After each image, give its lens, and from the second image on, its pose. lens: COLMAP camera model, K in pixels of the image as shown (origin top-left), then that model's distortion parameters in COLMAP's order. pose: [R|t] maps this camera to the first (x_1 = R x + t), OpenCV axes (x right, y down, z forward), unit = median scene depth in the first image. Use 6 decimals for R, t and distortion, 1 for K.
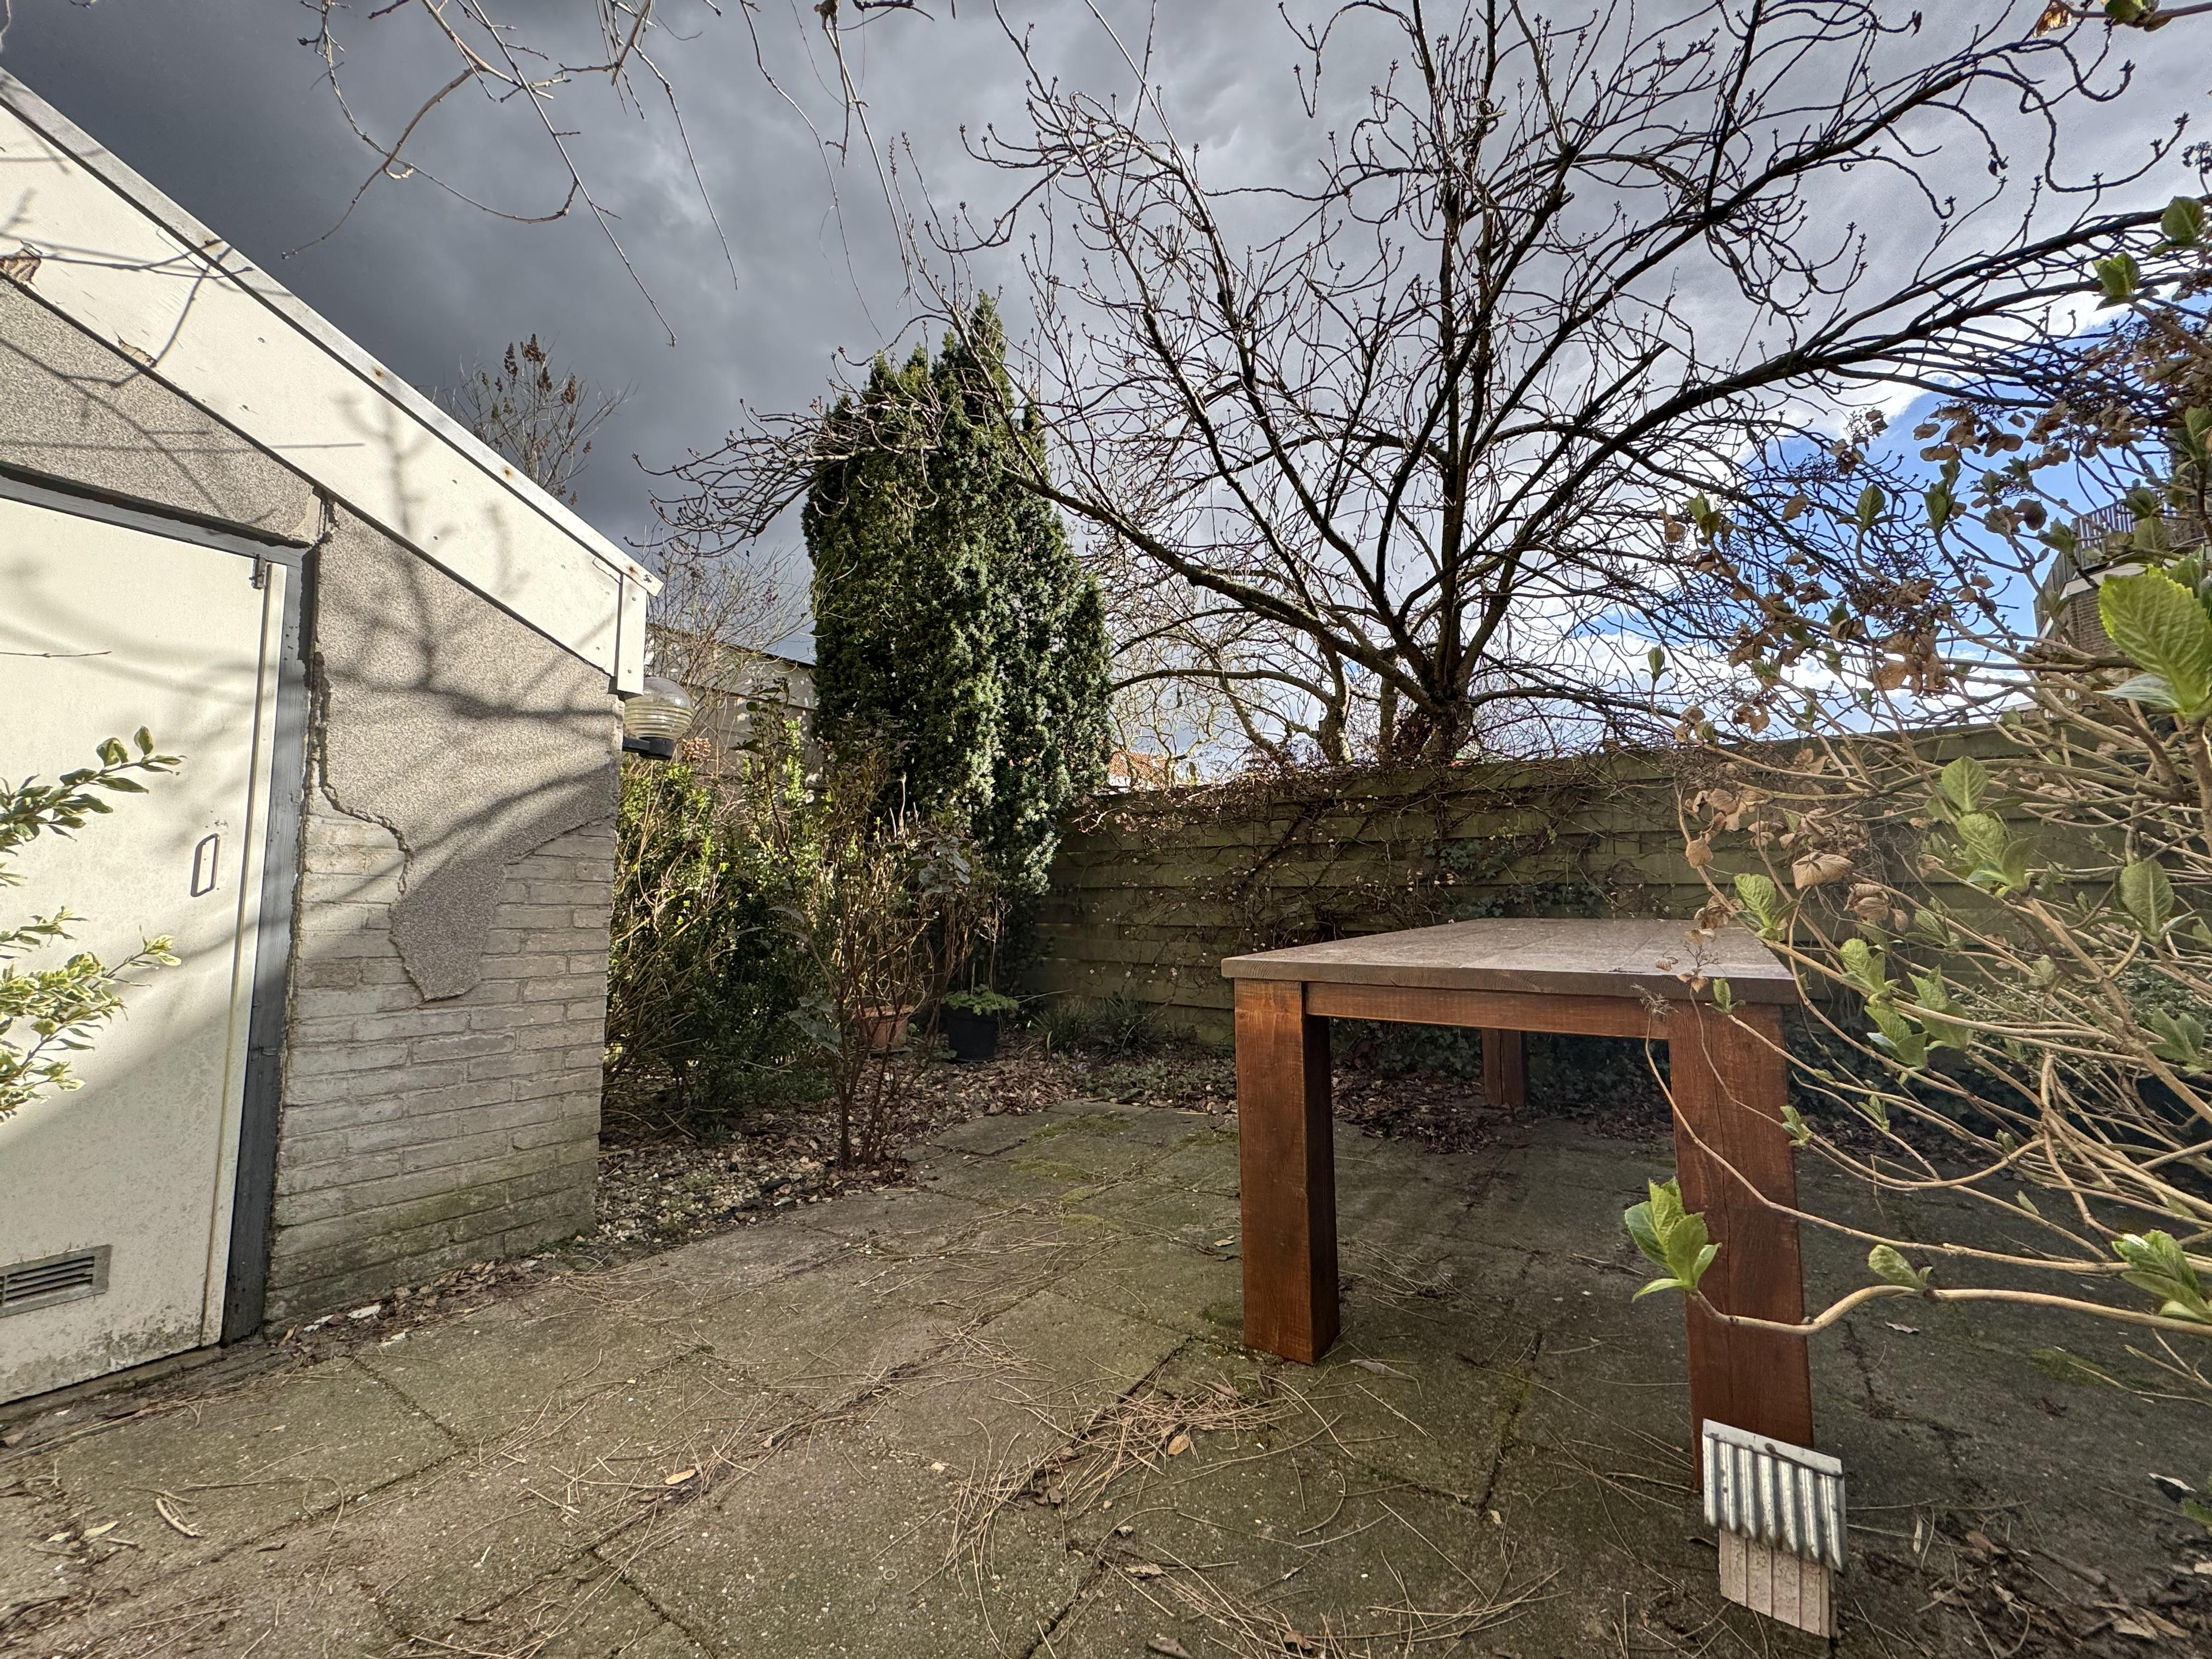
lens RADIAL K [[879.5, 0, 1108.1], [0, 879.5, 829.5], [0, 0, 1]] dist [-0.004386, 0.000593]
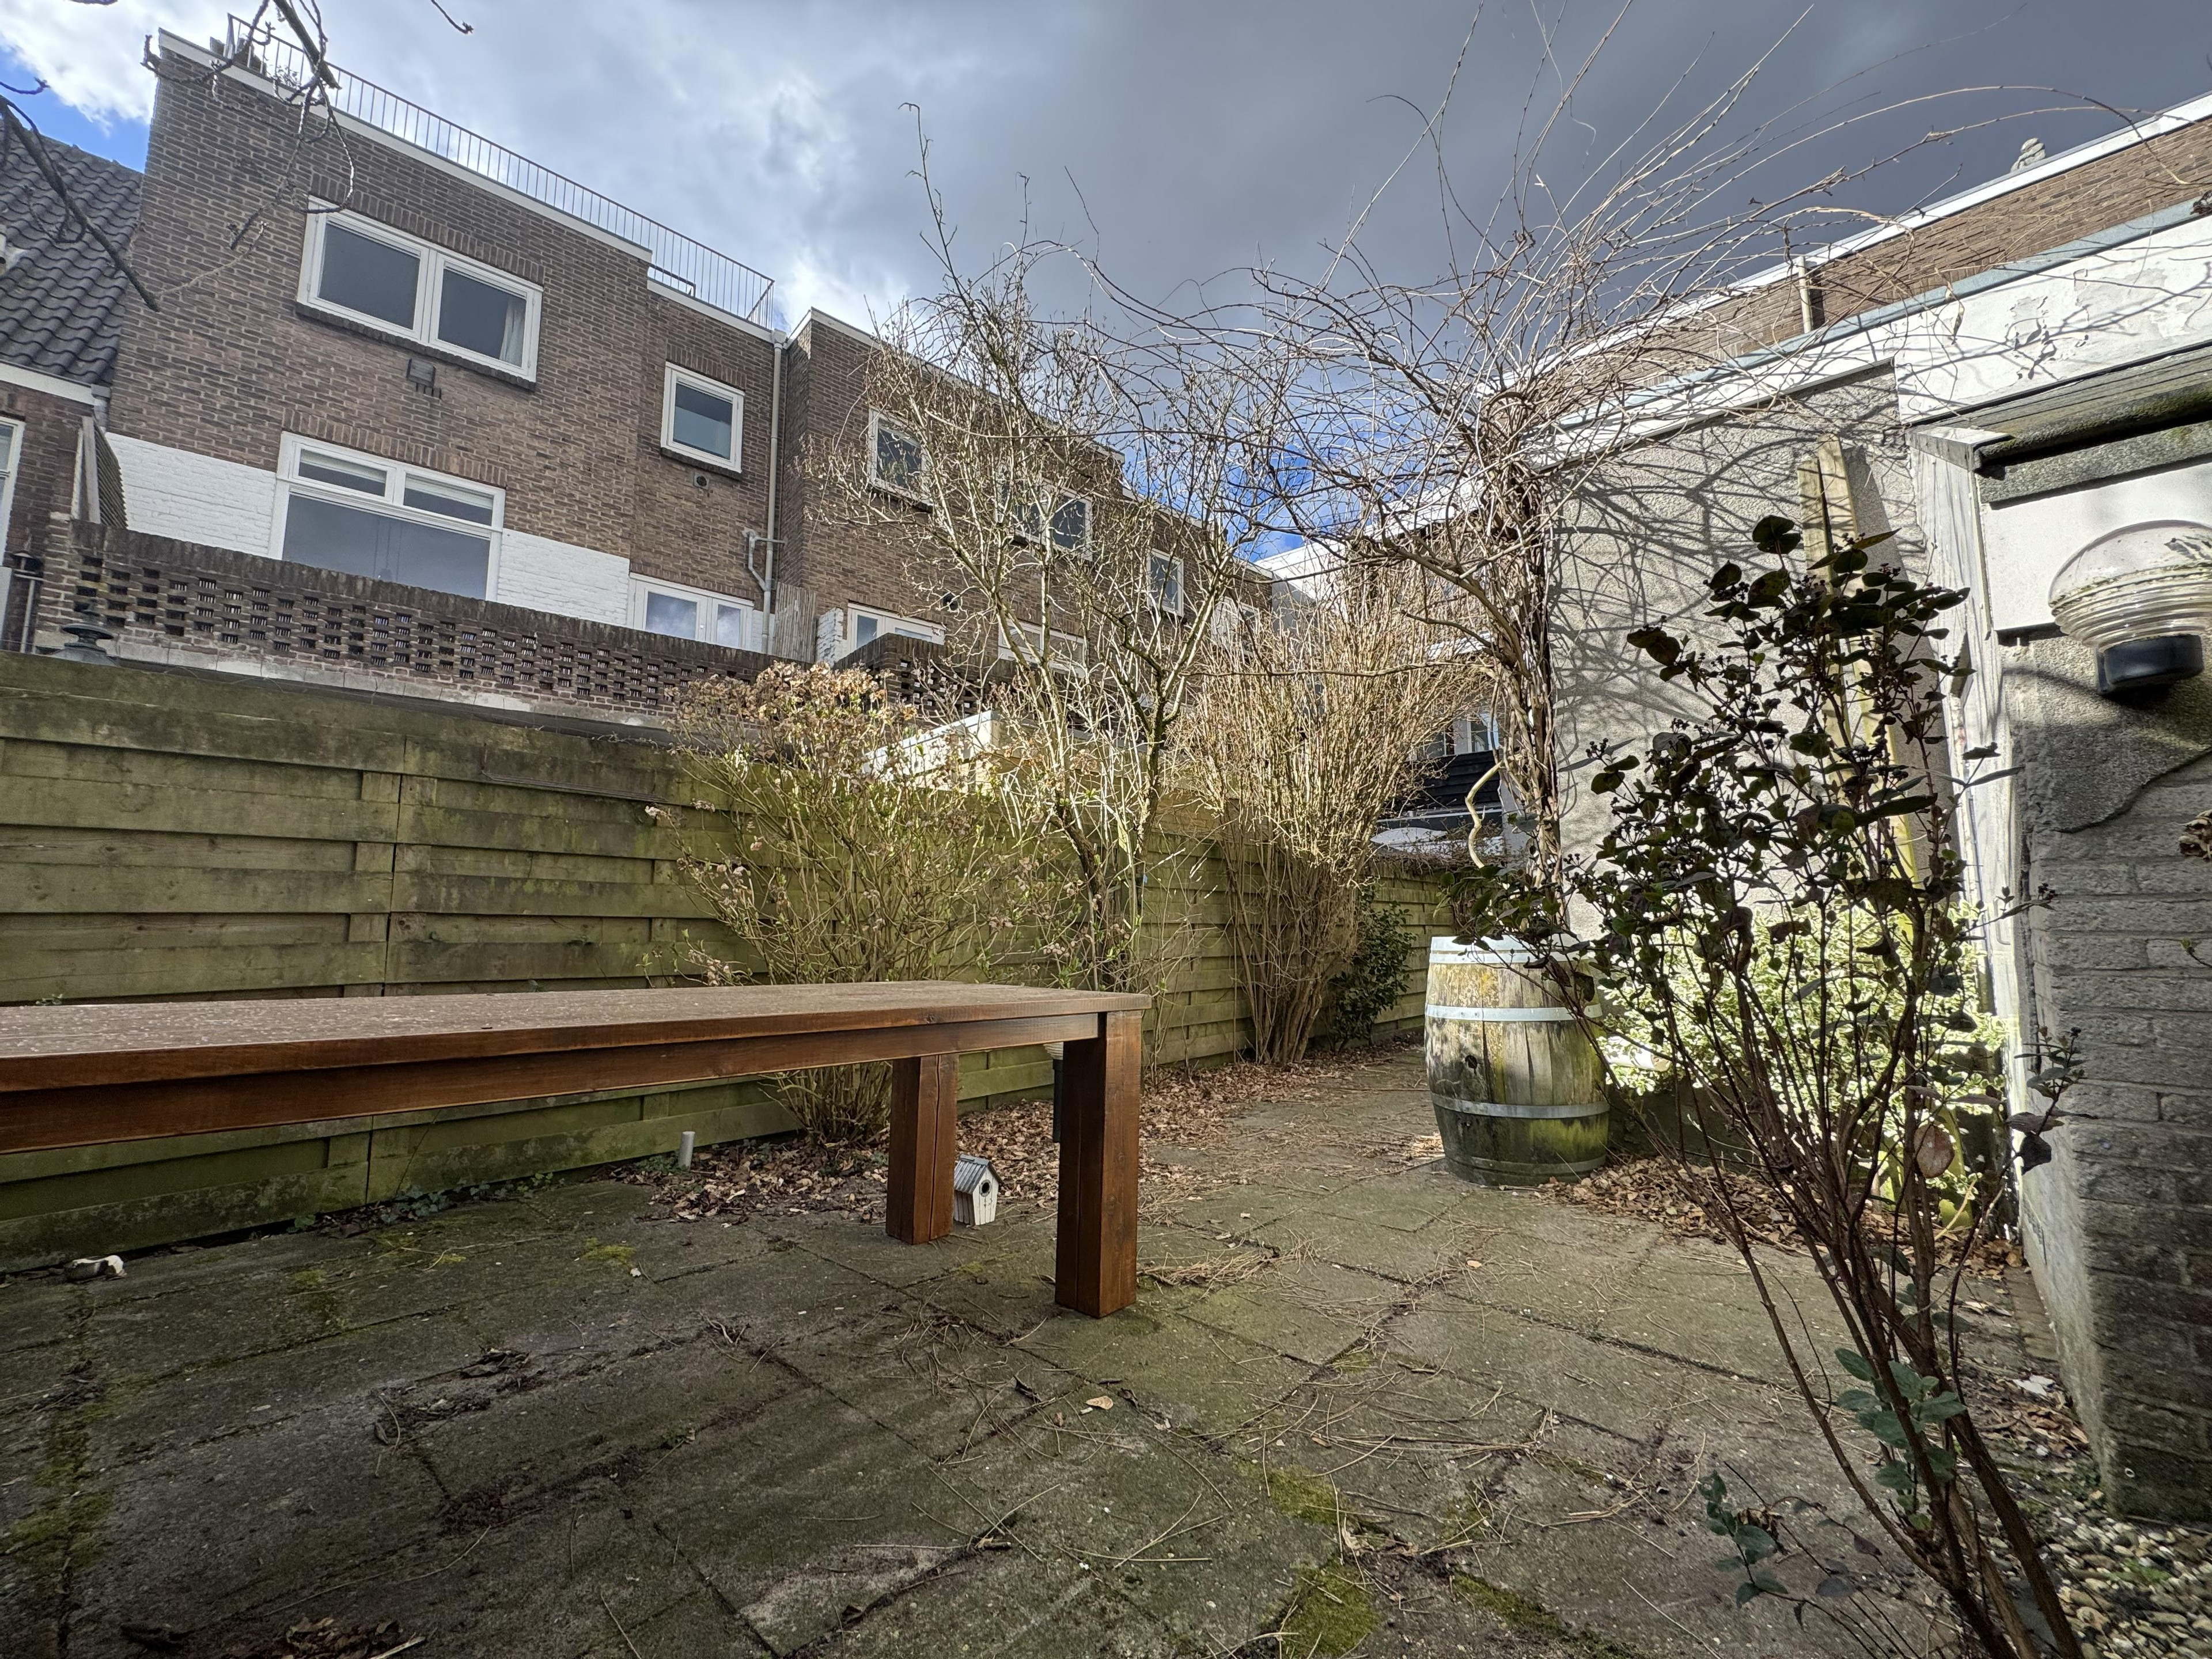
lens RADIAL K [[879.5, 0, 1108.1], [0, 879.5, 829.5], [0, 0, 1]] dist [-0.004386, 0.000593]
pose [[-0.993174, 0.013702, 0.115834, 0.029865], [-0.009468, 0.980329, -0.197145, 0.130964], [-0.116257, -0.196896, -0.973507, 1.840233]]
